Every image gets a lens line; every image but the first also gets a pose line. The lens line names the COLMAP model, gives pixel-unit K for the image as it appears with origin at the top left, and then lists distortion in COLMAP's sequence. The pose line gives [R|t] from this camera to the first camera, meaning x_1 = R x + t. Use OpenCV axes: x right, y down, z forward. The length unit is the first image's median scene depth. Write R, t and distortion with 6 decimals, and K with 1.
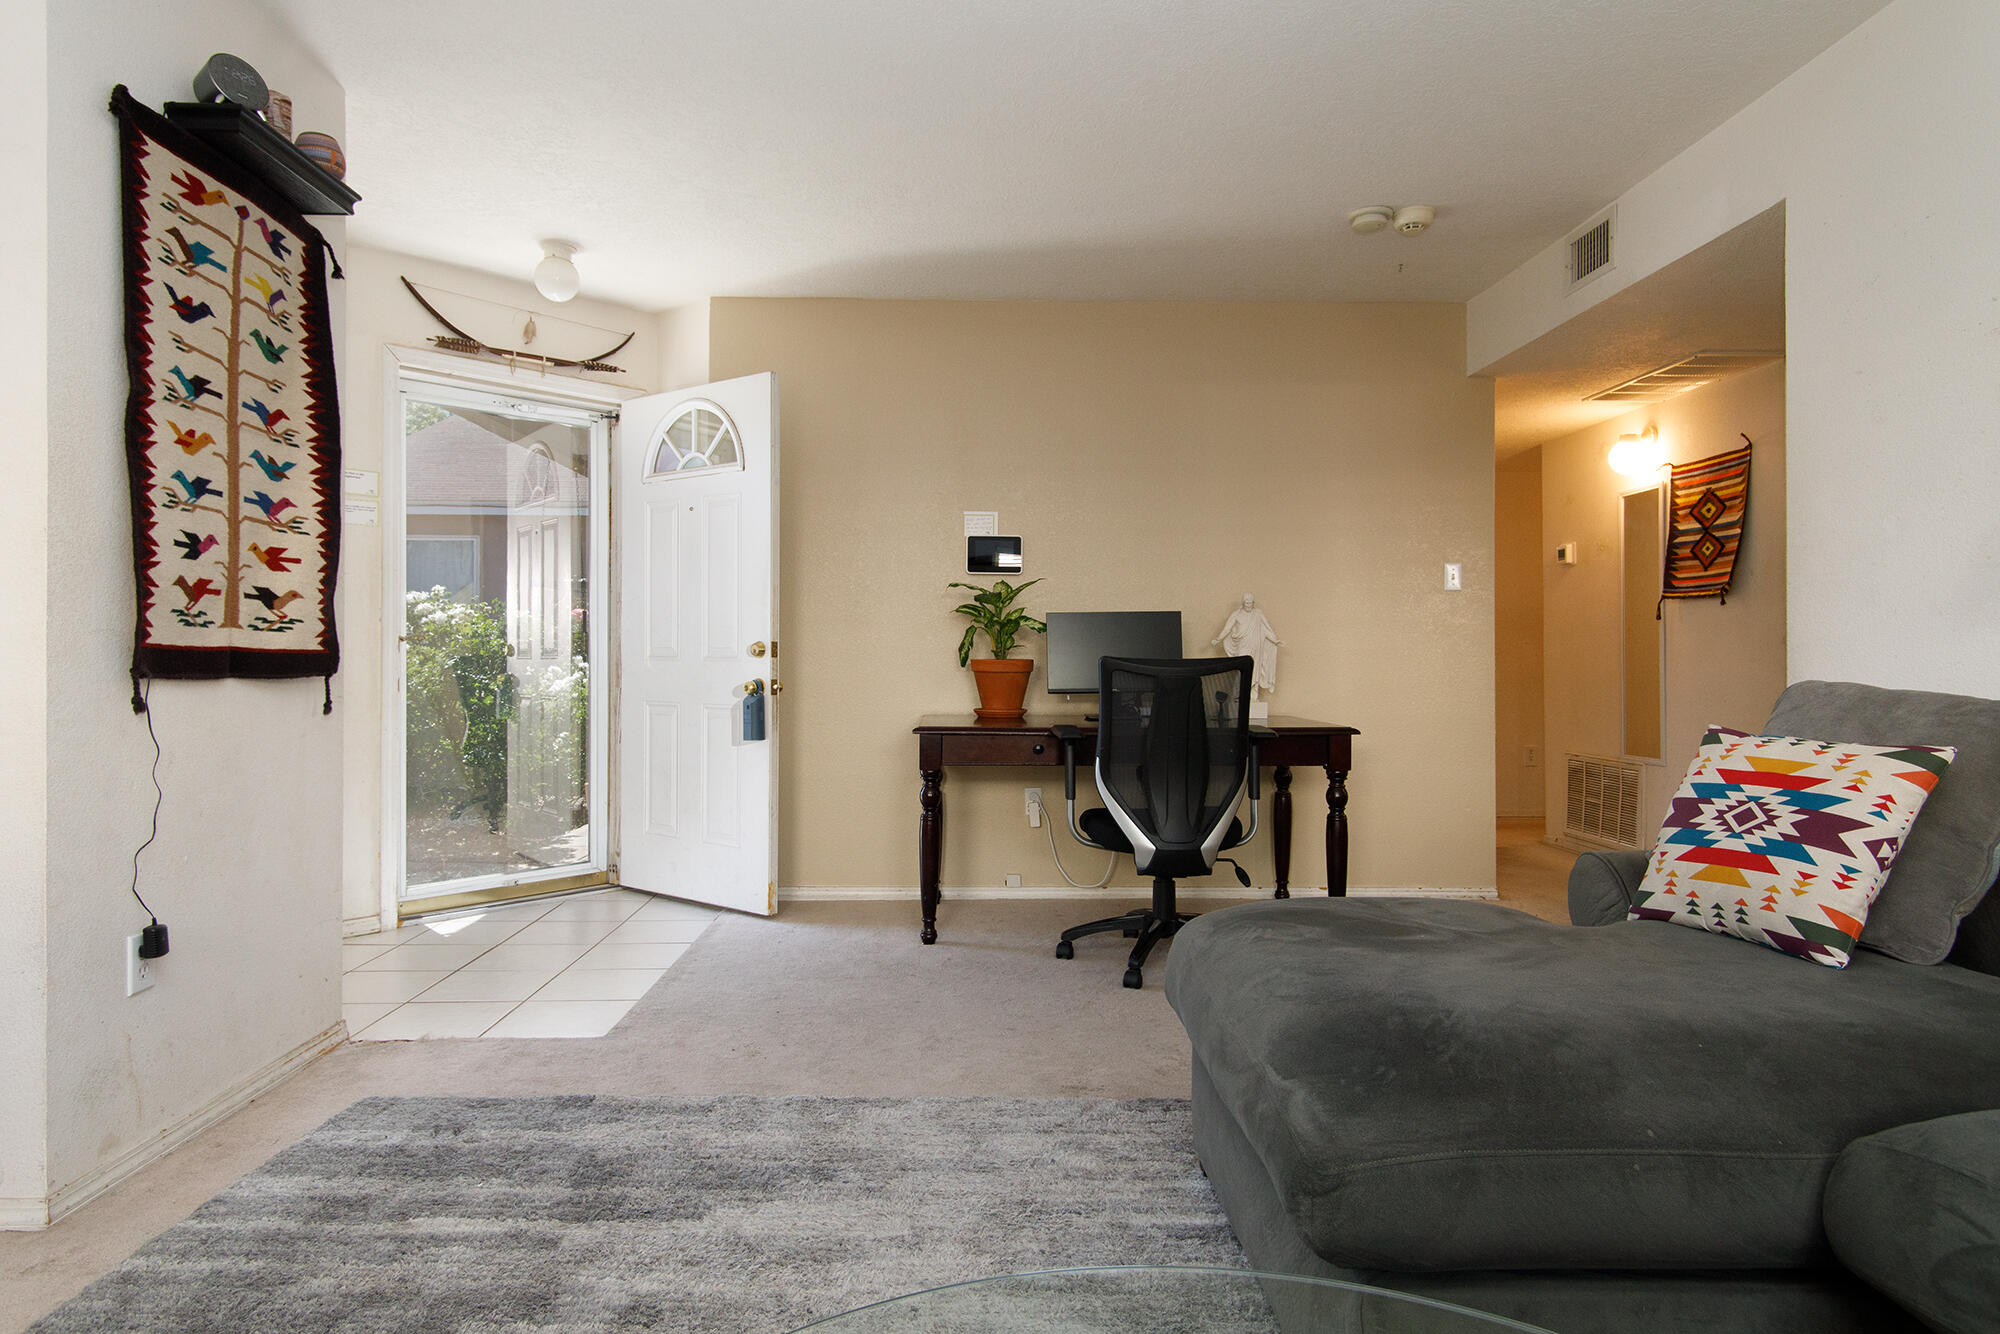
lens RADIAL K [[1162.8, 0, 951.7], [0, 1162.8, 658.7], [0, 0, 1]] dist [0.003788, 0.000279]
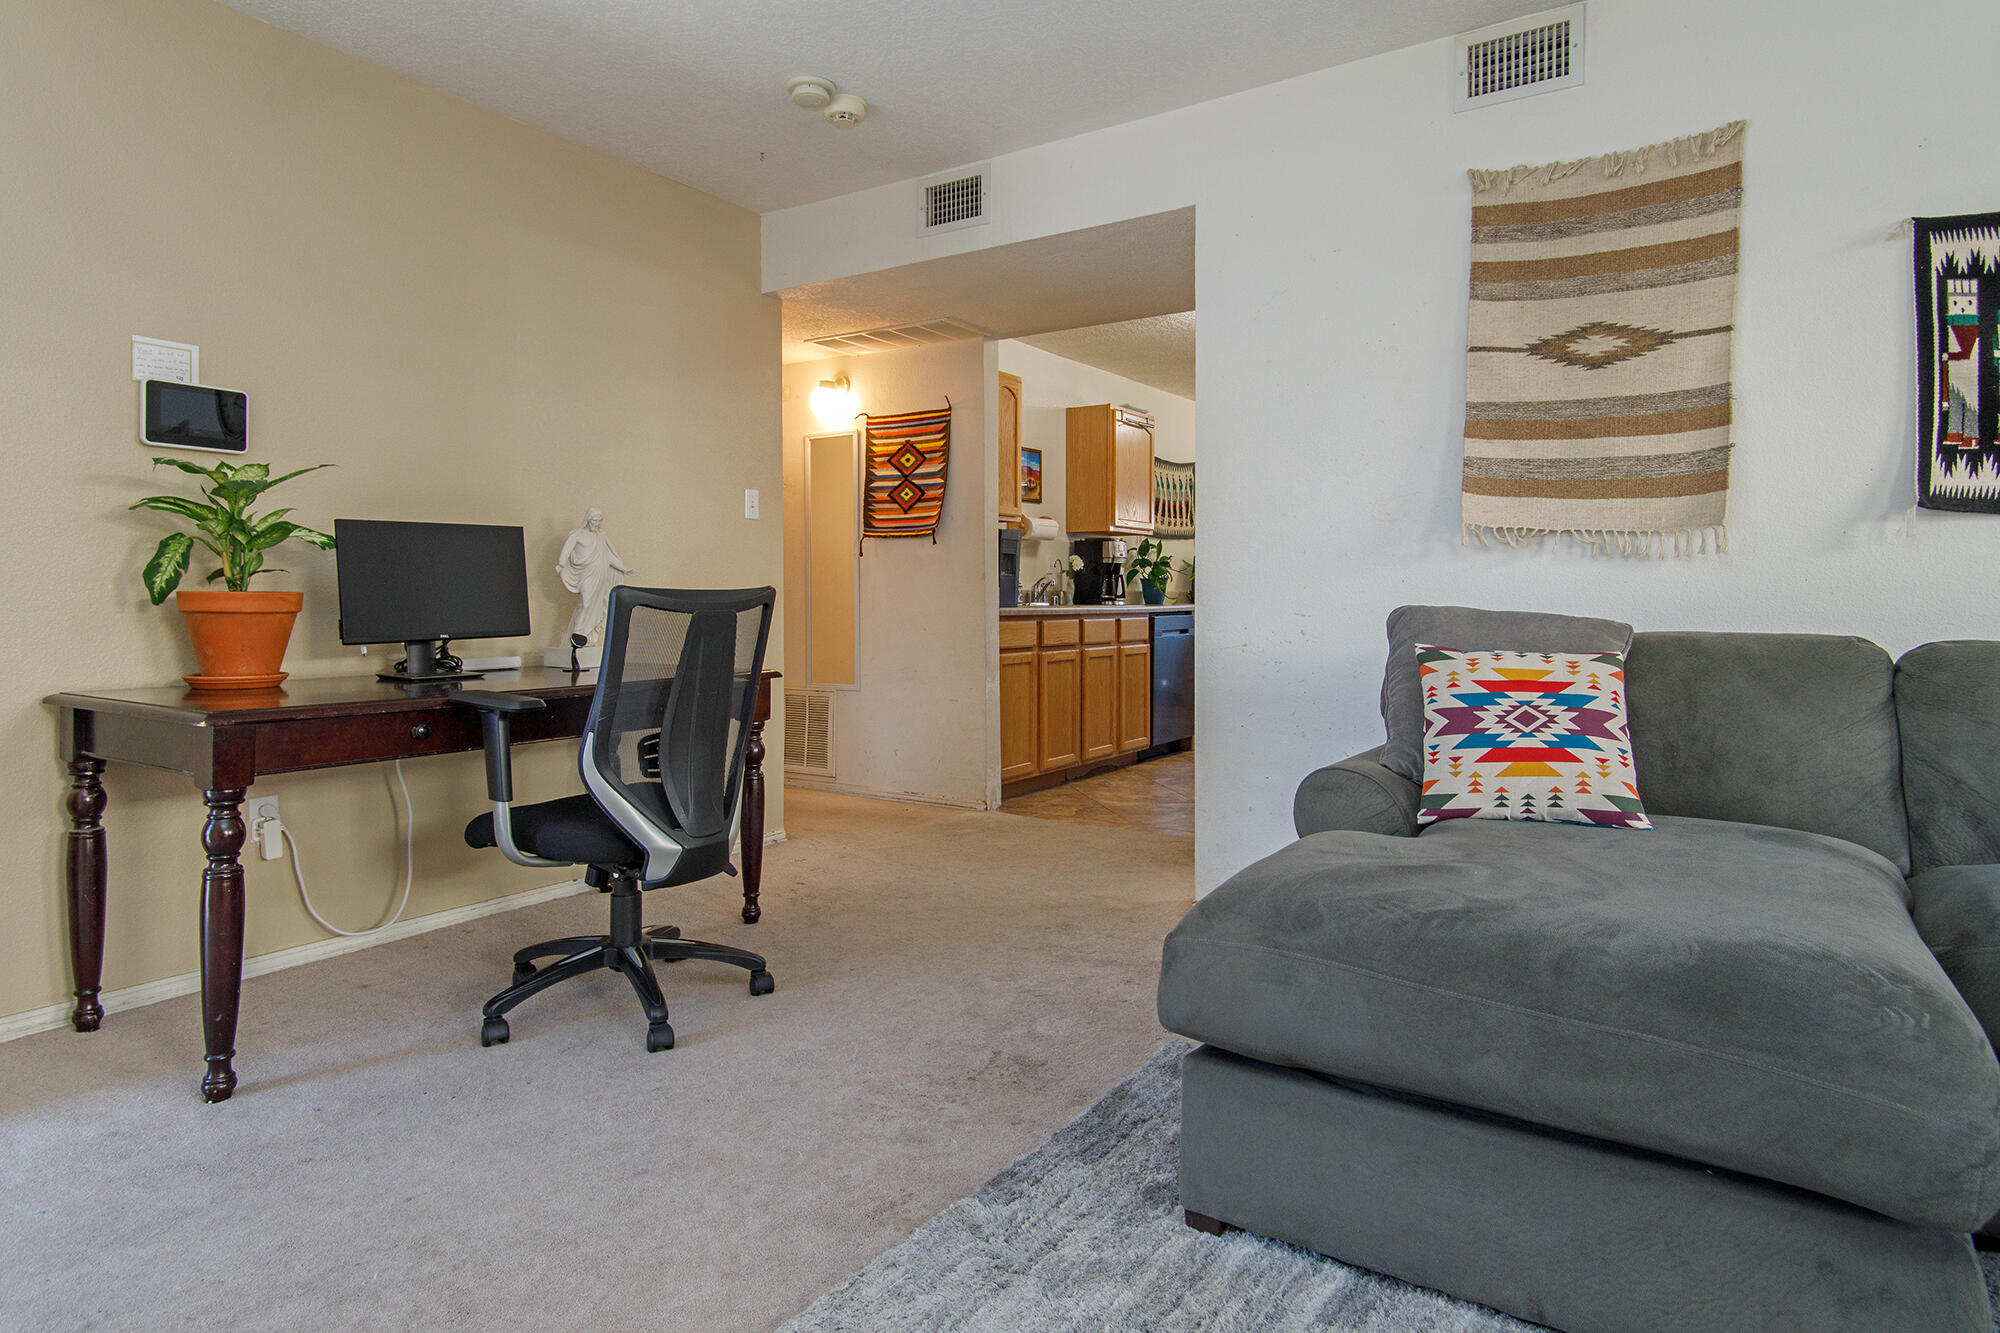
lens RADIAL K [[1166.4, 0, 994.3], [0, 1166.4, 598.2], [0, 0, 1]] dist [0.030287, -0.000914]
pose [[0.543231, -0.003038, 0.839578, -0.260415], [0.002094, 0.999995, 0.002263, 0.003437], [-0.839581, 0.000529, 0.543234, 0.333989]]
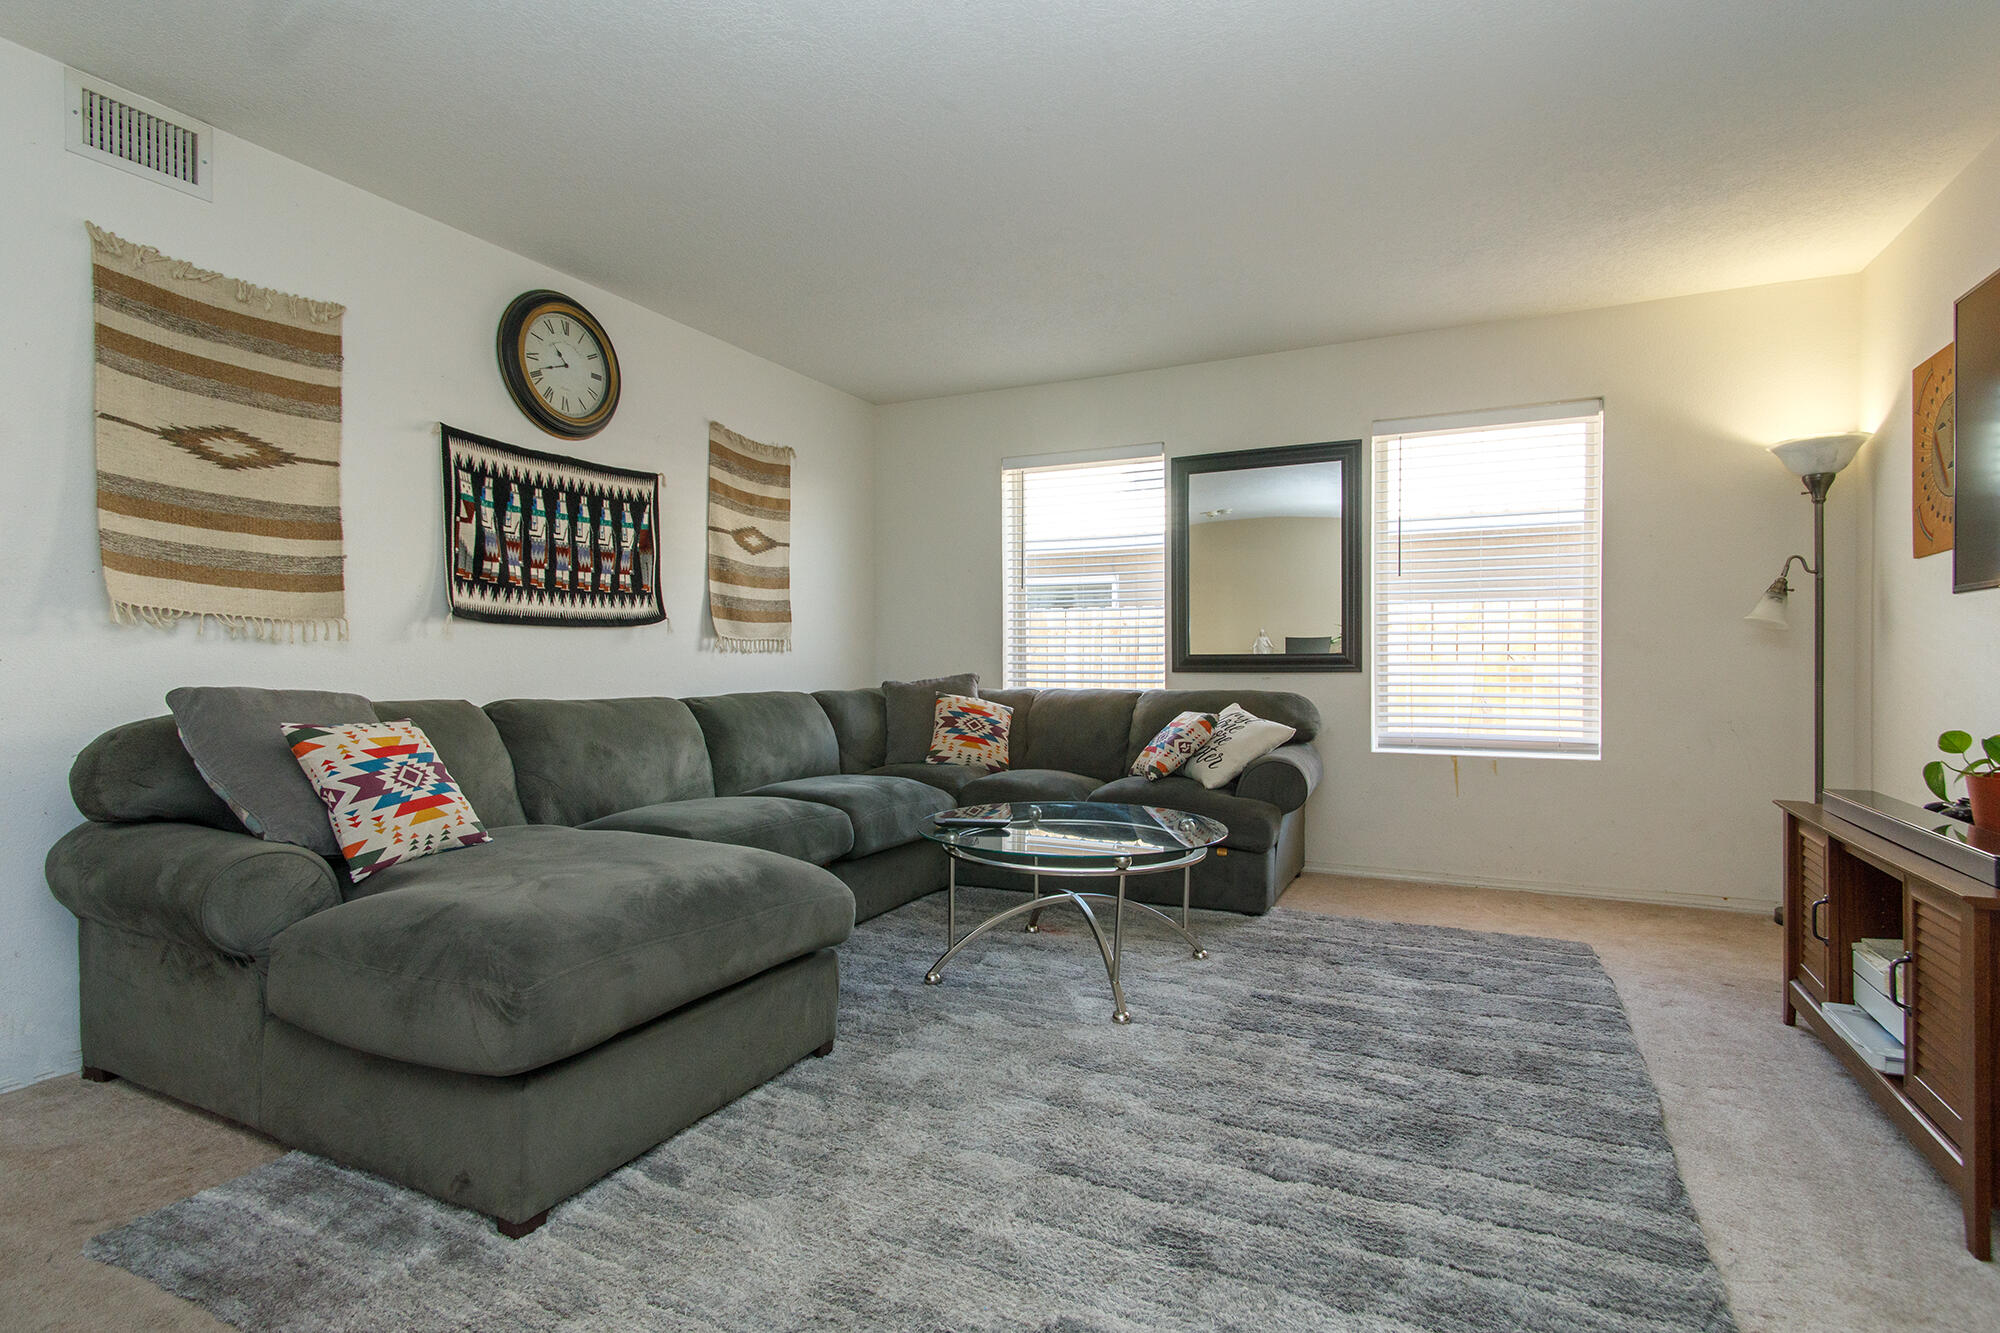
lens RADIAL K [[973.1, 0, 1001.6], [0, 973.1, 684.0], [0, 0, 1]] dist [0.017237, -0.007009]
pose [[-0.900067, -0.008771, 0.435664, -0.219214], [0.002426, 0.999681, 0.025139, -0.003884], [-0.435745, 0.023684, -0.899758, 0.741083]]
